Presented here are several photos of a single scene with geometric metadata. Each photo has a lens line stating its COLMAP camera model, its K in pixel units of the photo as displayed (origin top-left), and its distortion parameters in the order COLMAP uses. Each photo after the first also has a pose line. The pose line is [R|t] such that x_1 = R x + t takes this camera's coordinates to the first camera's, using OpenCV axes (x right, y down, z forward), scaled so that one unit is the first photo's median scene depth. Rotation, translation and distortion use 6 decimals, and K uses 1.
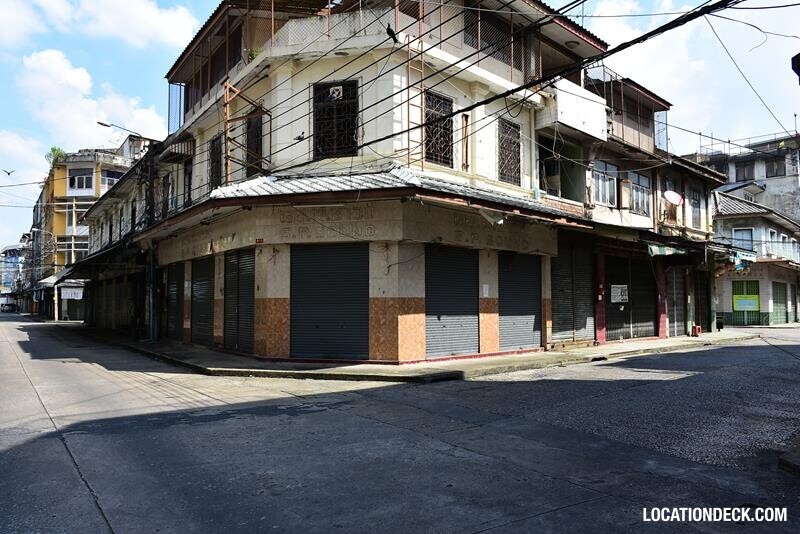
lens RADIAL K [[617.5, 0, 400.0], [0, 617.5, 267.0], [0, 0, 1]] dist [-0.004830, -0.002908]
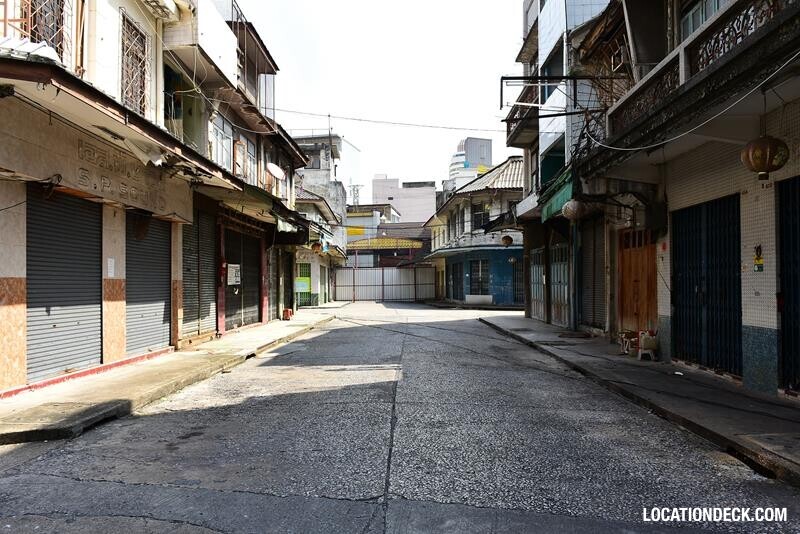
lens RADIAL K [[617.5, 0, 400.0], [0, 617.5, 267.0], [0, 0, 1]] dist [-0.004830, -0.002908]
pose [[0.721648, 0.016348, 0.692067, -0.078491], [-0.036260, 0.999241, 0.014206, 0.014693], [-0.691310, -0.035346, 0.721694, 0.266663]]
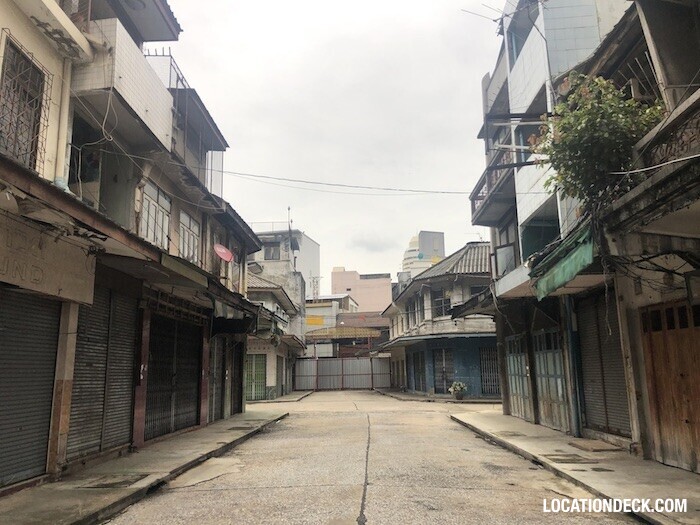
lens RADIAL K [[567.0, 0, 333.9], [0, 567.0, 250.3], [0, 0, 1]] dist [0.006569, -0.007754]
pose [[0.750538, 0.130567, 0.647800, 0.071216], [-0.026534, 0.985450, -0.167880, 0.015273], [-0.660294, 0.108812, 0.743083, 0.427732]]
